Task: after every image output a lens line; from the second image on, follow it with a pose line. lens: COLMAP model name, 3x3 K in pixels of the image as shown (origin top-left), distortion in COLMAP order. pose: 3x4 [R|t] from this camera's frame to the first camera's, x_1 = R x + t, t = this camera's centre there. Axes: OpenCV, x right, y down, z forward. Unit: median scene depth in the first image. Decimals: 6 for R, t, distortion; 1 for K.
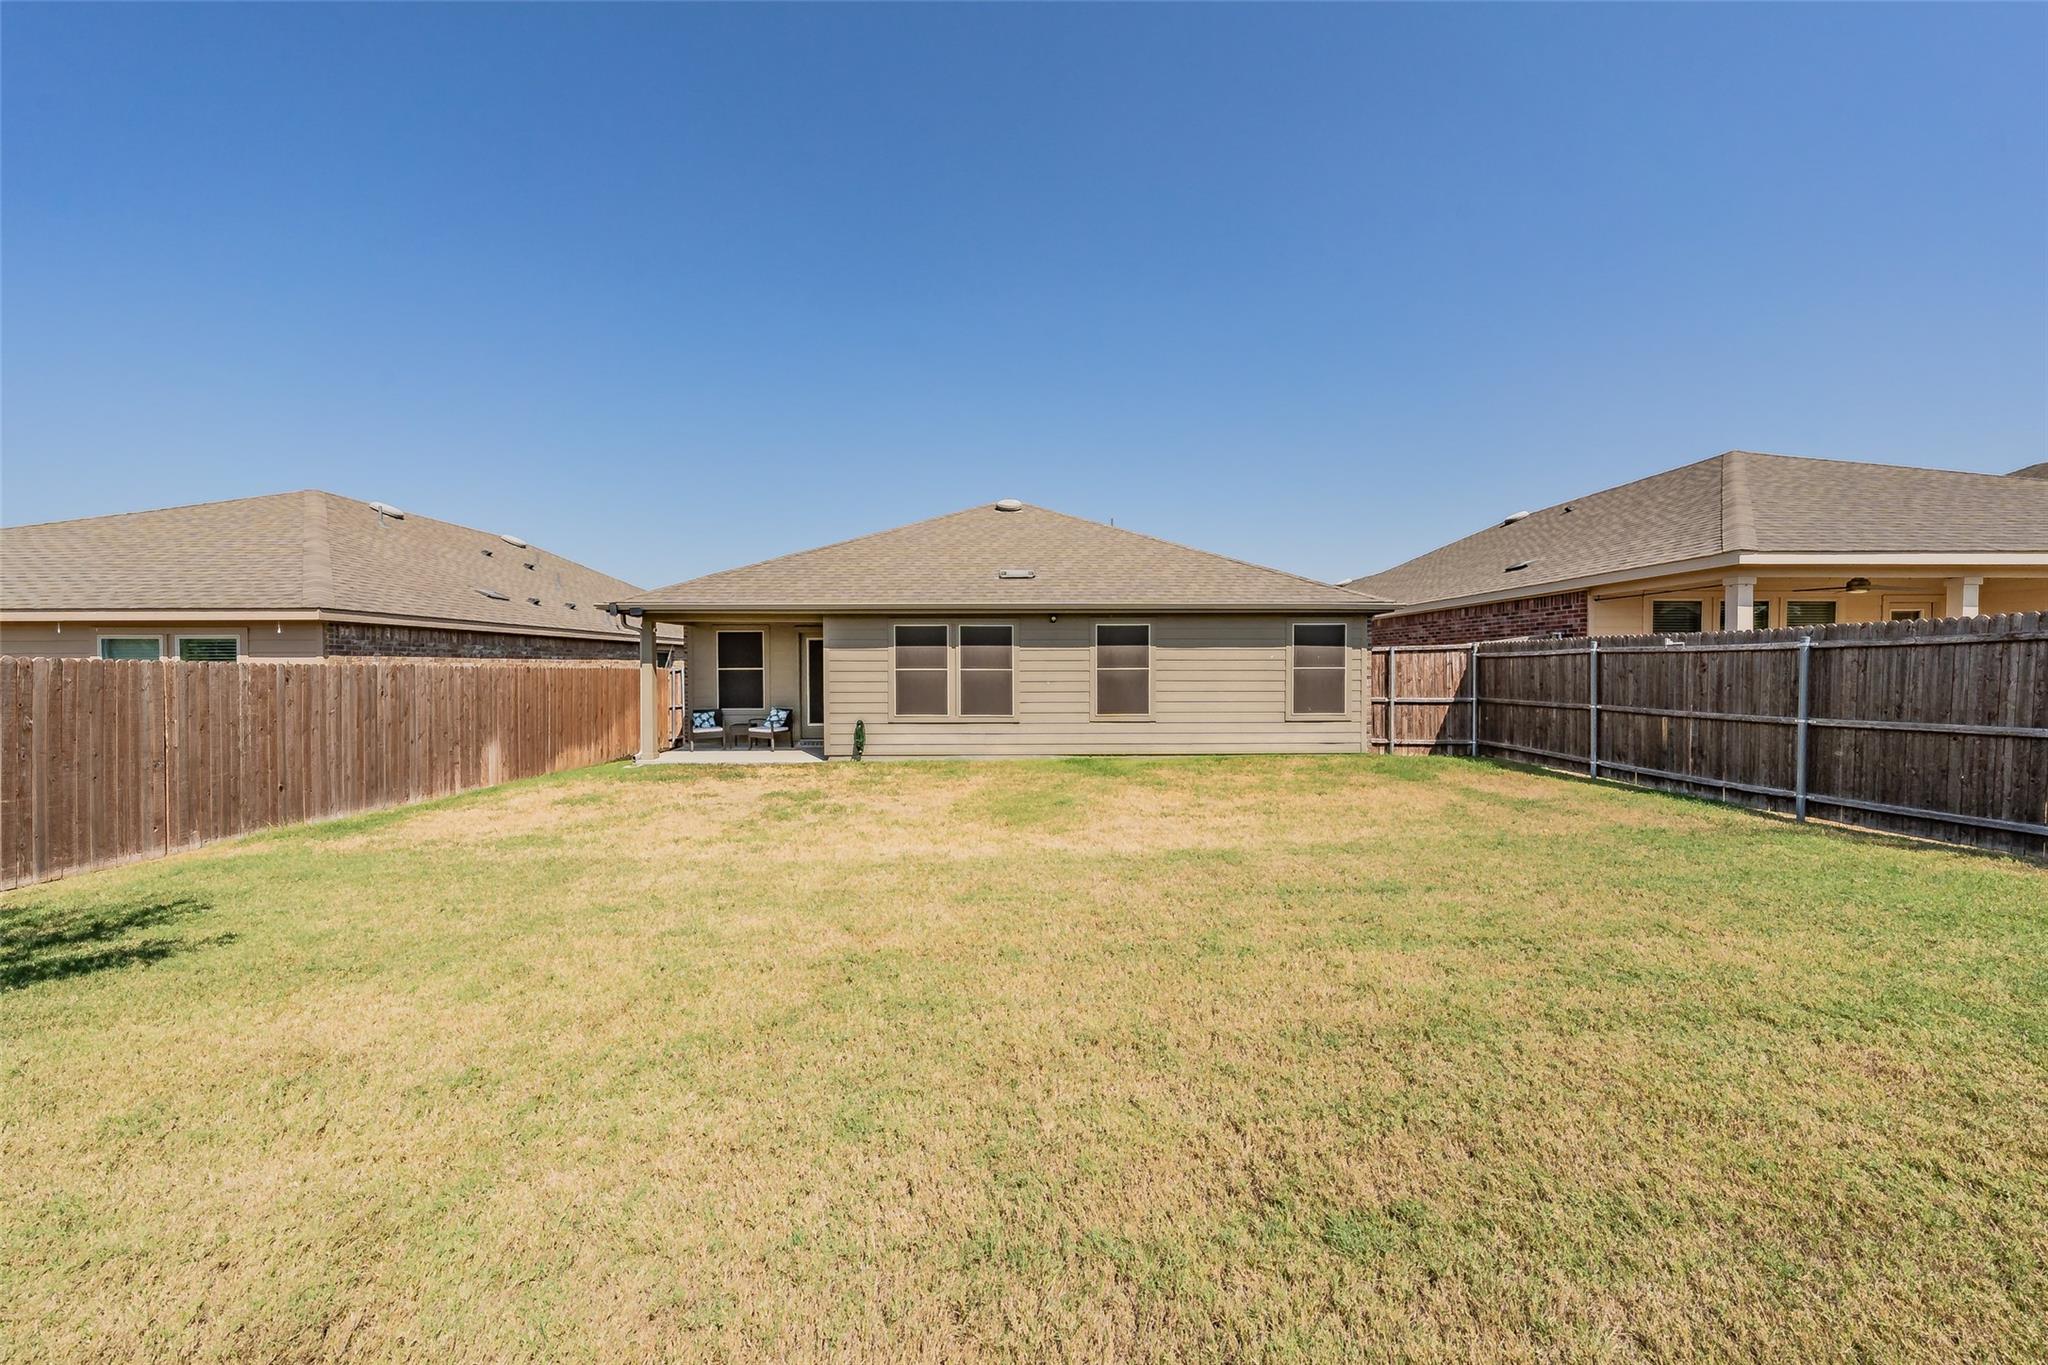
lens RADIAL K [[712.1, 0, 1017.5], [0, 712.1, 671.5], [0, 0, 1]] dist [-0.002498, 0.000068]
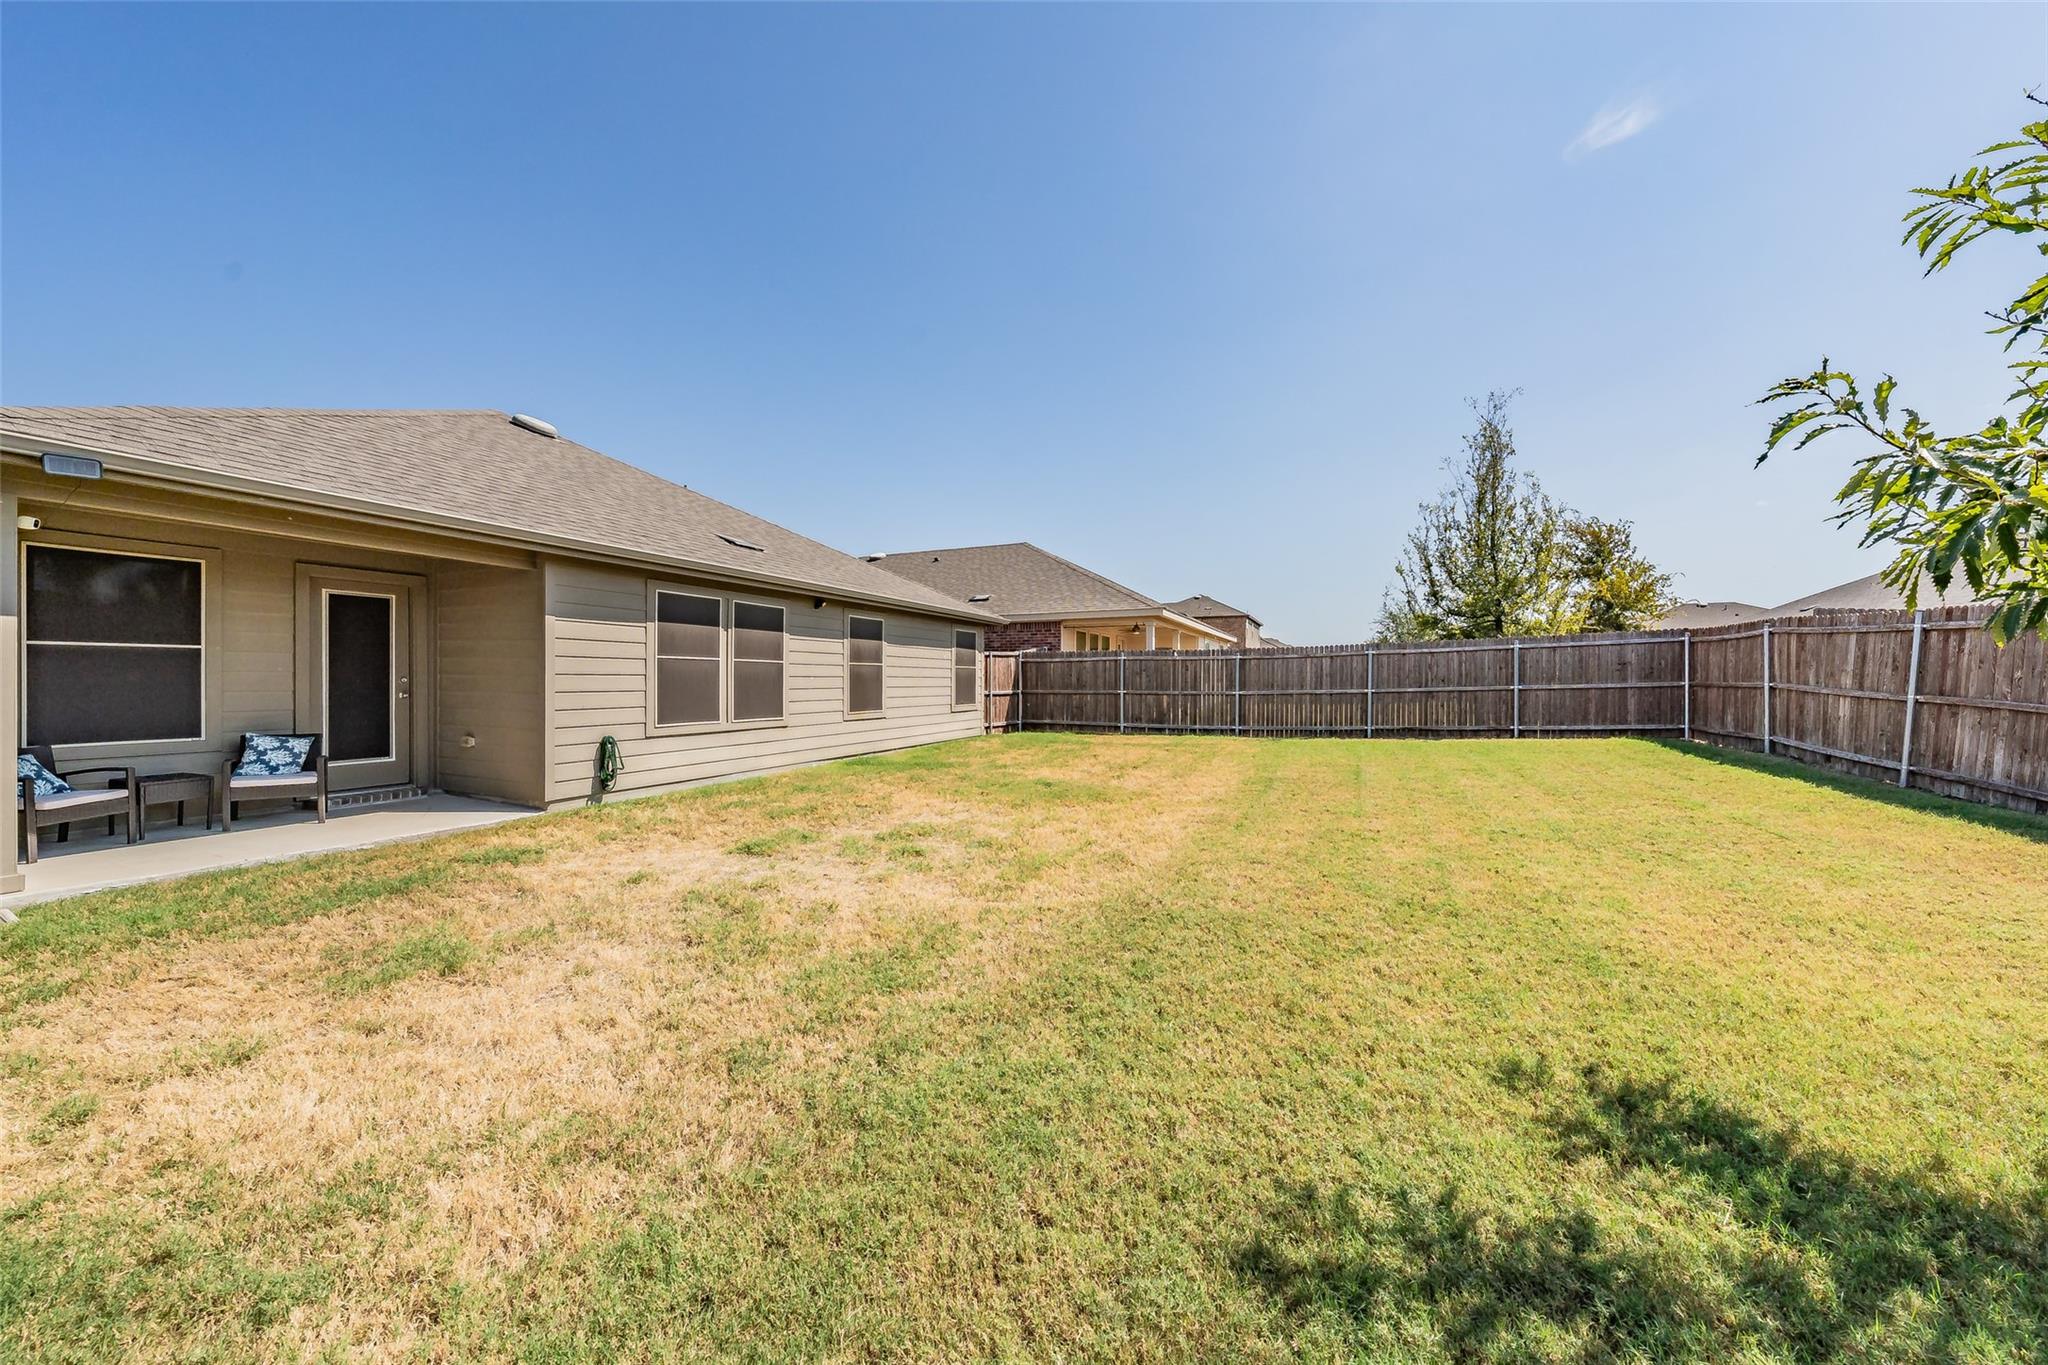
lens RADIAL K [[712.1, 0, 1010.6], [0, 712.1, 683.4], [0, 0, 1]] dist [-0.002498, 0.000068]
pose [[0.403243, 0.000201, 0.915093, -0.653525], [0.002933, 0.999995, -0.001513, 0.024439], [-0.915088, 0.003294, 0.403240, 0.432696]]
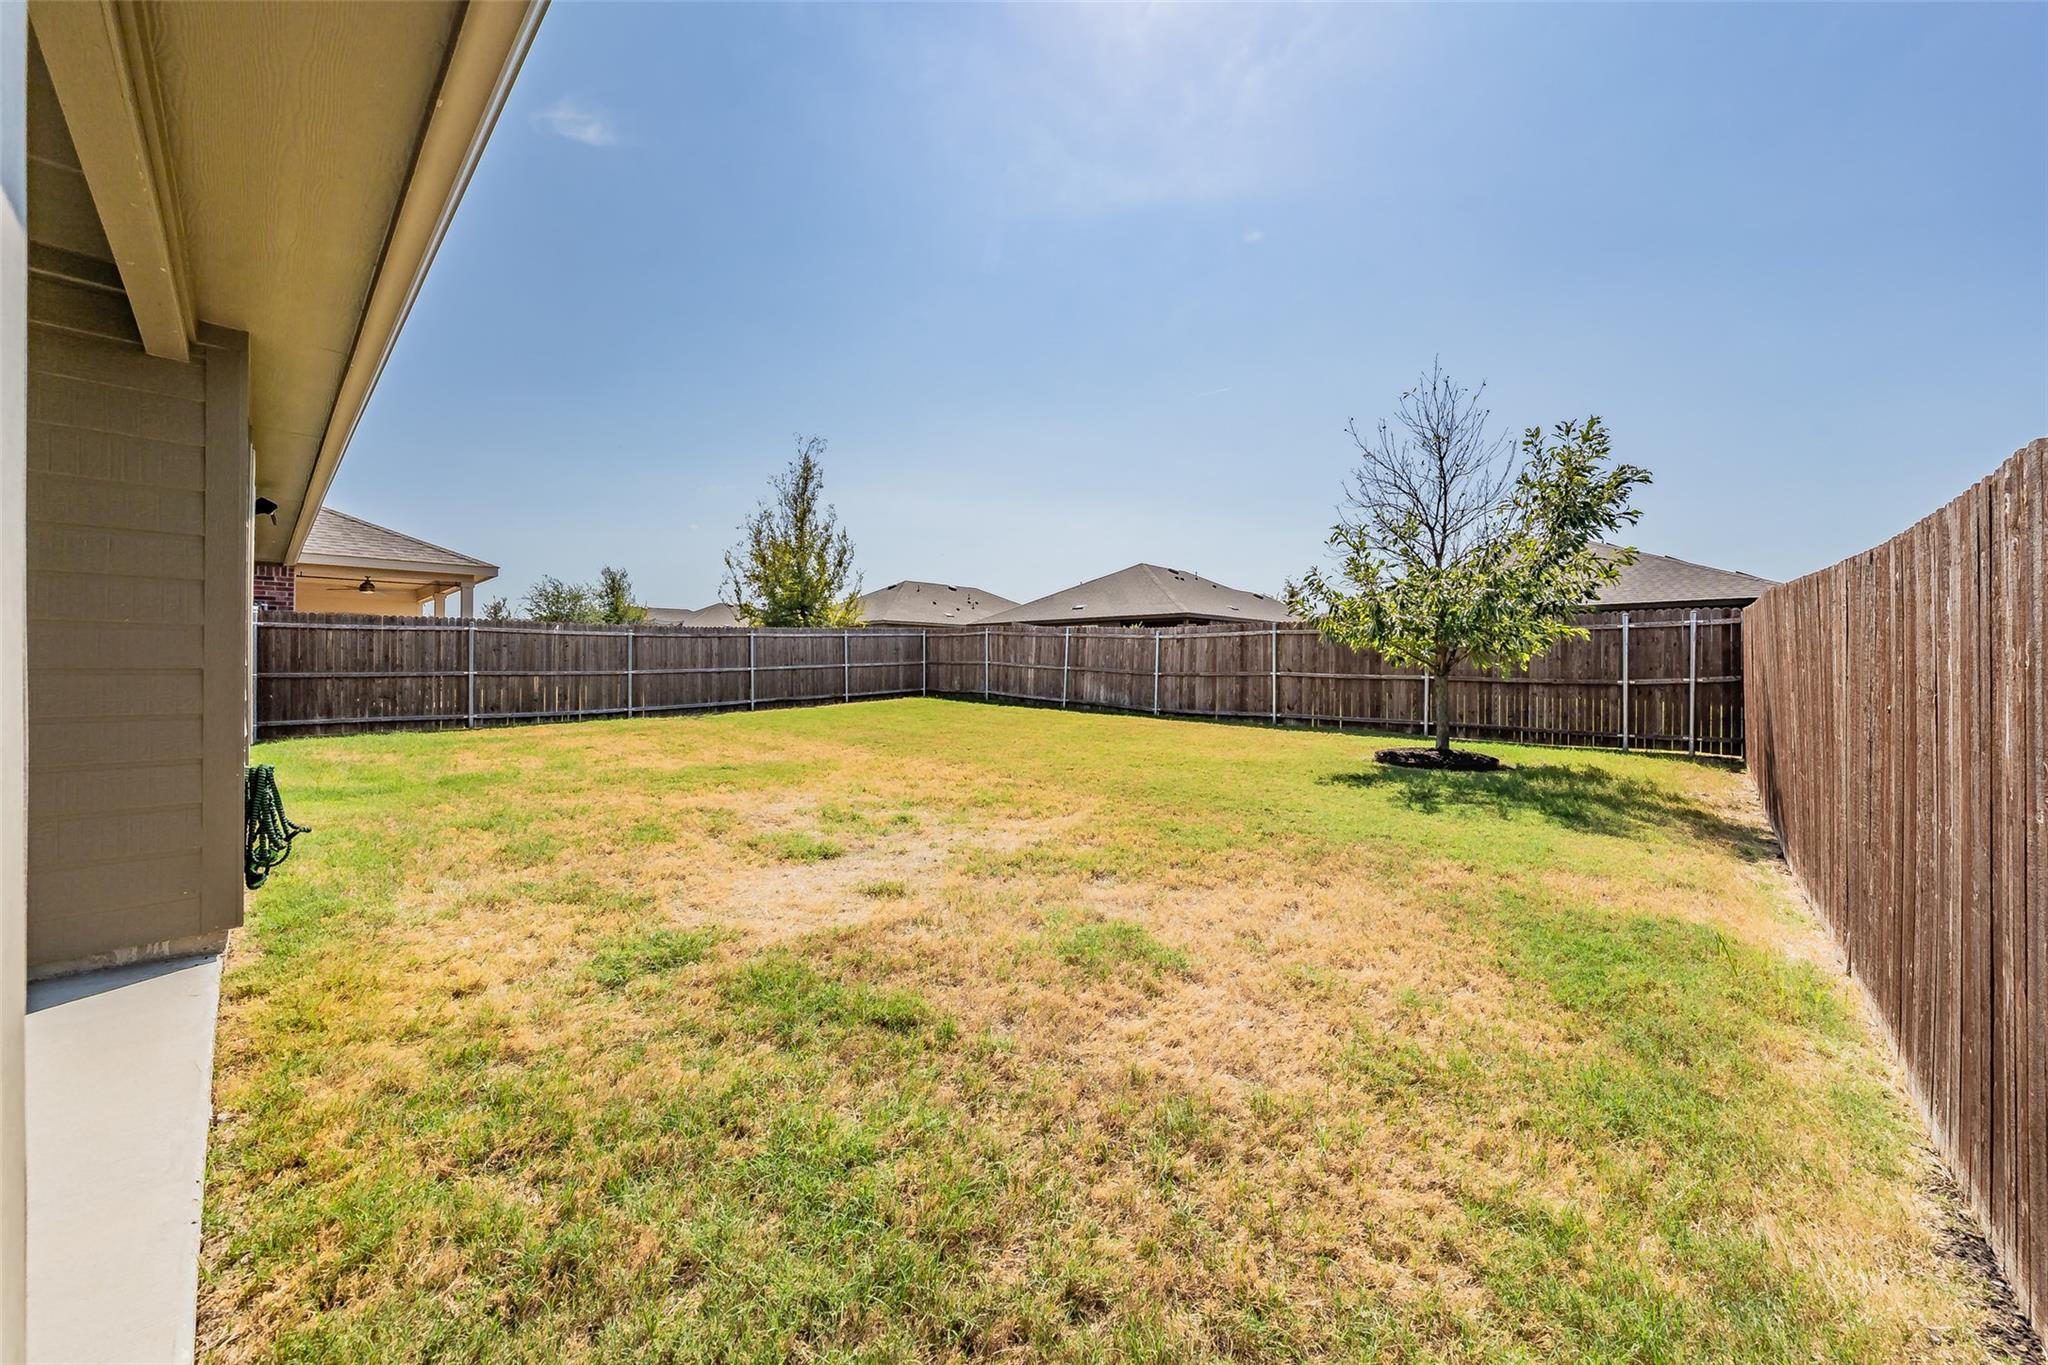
lens RADIAL K [[712.1, 0, 1026.4], [0, 712.1, 662.7], [0, 0, 1]] dist [-0.002498, 0.000068]
pose [[-0.752532, 0.006991, 0.658519, -0.607651], [0.006609, 0.999973, -0.003064, 0.032202], [-0.658523, 0.002047, -0.752558, 1.008910]]
